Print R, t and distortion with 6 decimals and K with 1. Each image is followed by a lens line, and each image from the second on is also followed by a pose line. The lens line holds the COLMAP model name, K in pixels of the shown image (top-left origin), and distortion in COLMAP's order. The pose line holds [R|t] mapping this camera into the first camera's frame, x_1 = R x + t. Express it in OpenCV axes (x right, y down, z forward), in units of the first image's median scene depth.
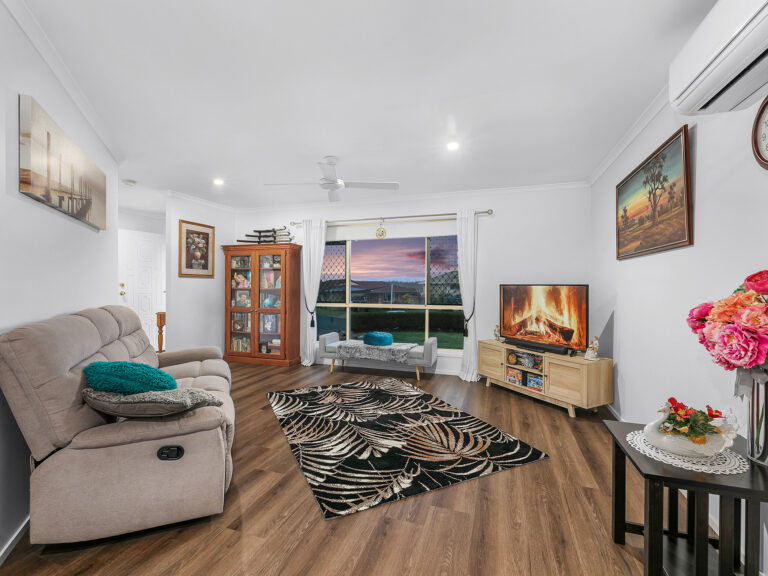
lens RADIAL K [[349.3, 0, 382.0], [0, 349.3, 287.5], [0, 0, 1]] dist [0.002230, -0.000384]
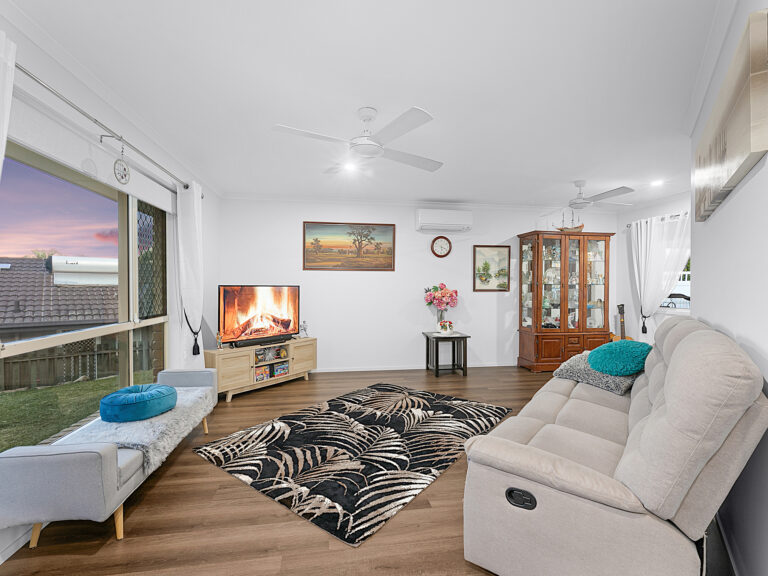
lens RADIAL K [[349.3, 0, 381.6], [0, 349.3, 287.3], [0, 0, 1]] dist [0.002230, -0.000384]
pose [[-0.451300, -0.006703, 0.892347, -0.851604], [0.001236, 0.999966, 0.008136, -0.013298], [-0.892372, 0.004774, -0.451276, 1.381505]]
